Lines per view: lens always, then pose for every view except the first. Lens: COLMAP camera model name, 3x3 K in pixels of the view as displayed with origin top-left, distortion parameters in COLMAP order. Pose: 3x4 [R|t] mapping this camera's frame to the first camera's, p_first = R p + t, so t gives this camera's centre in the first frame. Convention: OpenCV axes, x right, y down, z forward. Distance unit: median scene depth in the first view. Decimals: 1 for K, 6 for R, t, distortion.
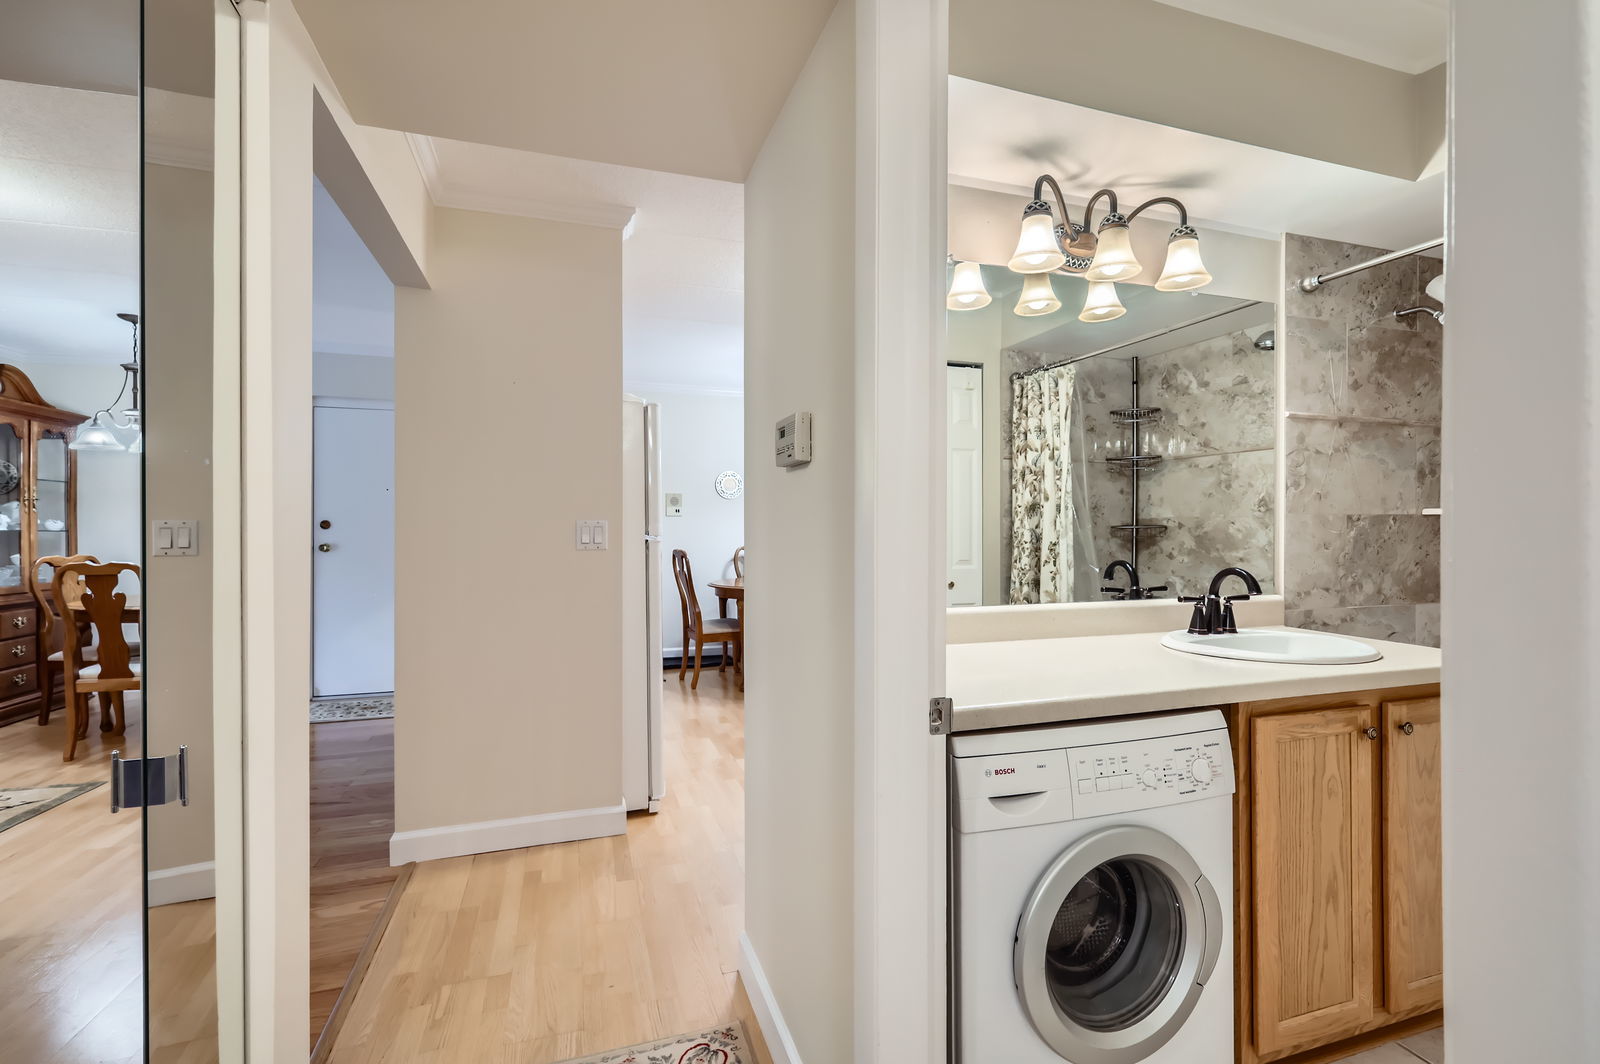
lens RADIAL K [[705.4, 0, 796.5], [0, 705.4, 521.8], [0, 0, 1]] dist [0.004077, -0.000263]
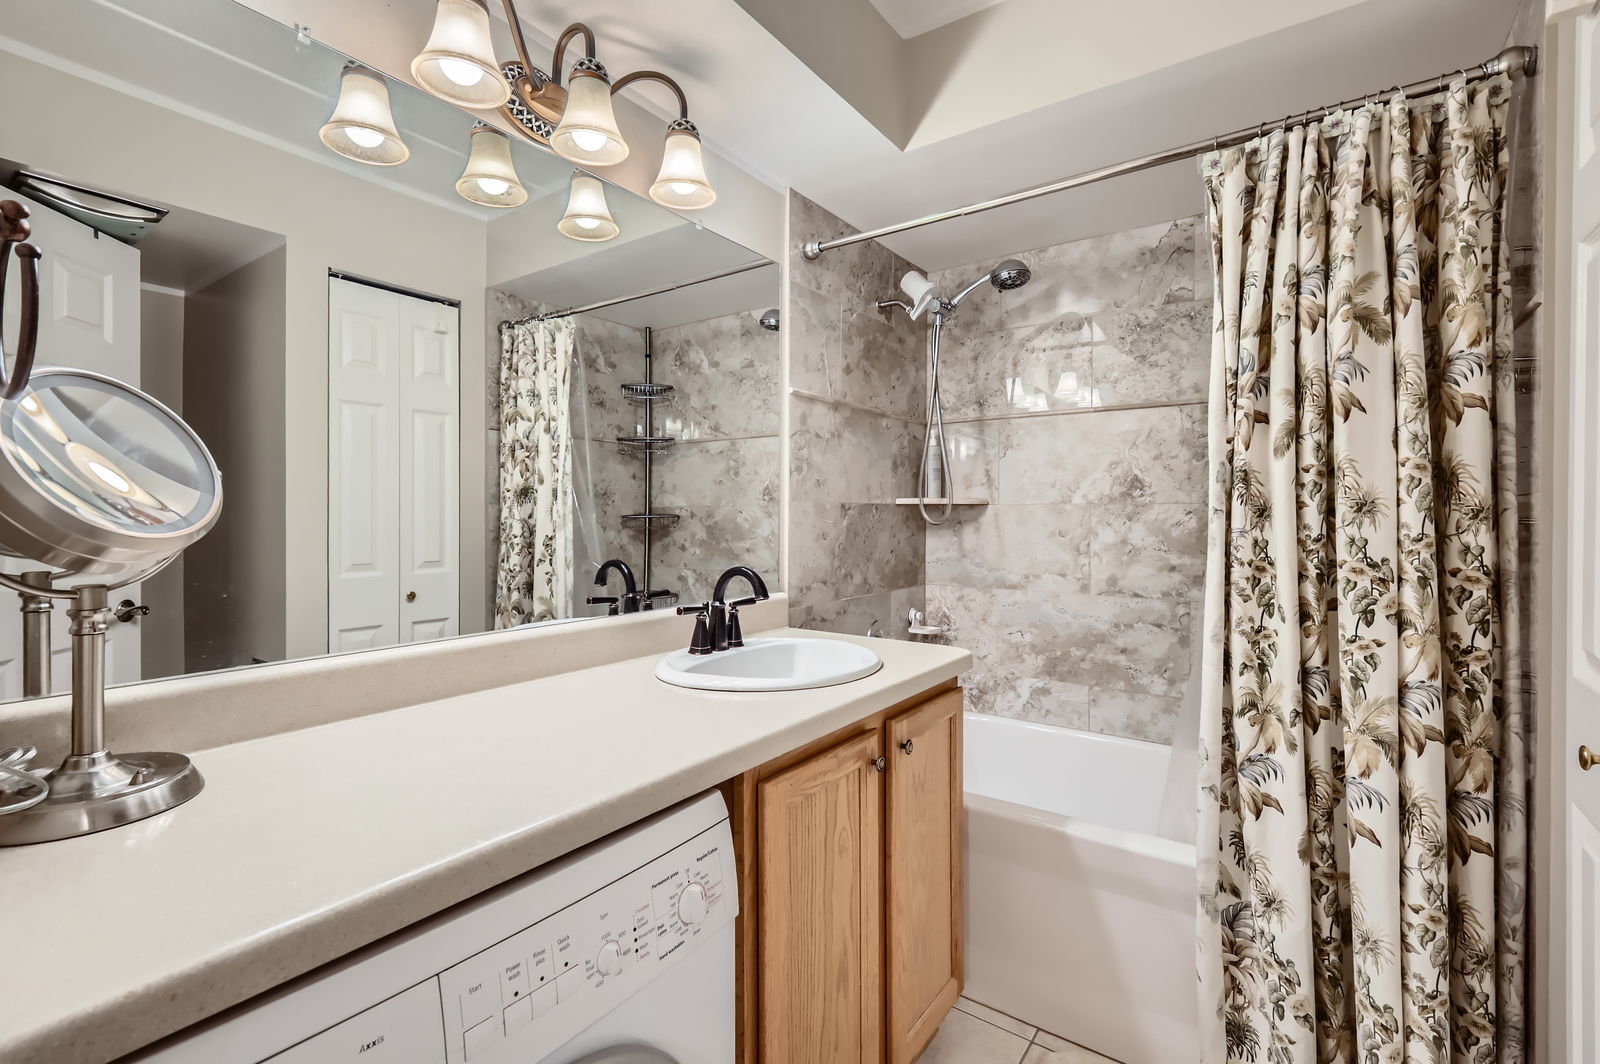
lens RADIAL K [[705.4, 0, 796.5], [0, 705.4, 521.8], [0, 0, 1]] dist [0.004077, -0.000263]
pose [[0.808063, -0.006292, 0.589062, 0.161263], [-0.002152, 0.999905, 0.013632, 0.002208], [-0.589091, -0.012284, 0.807973, 0.254759]]
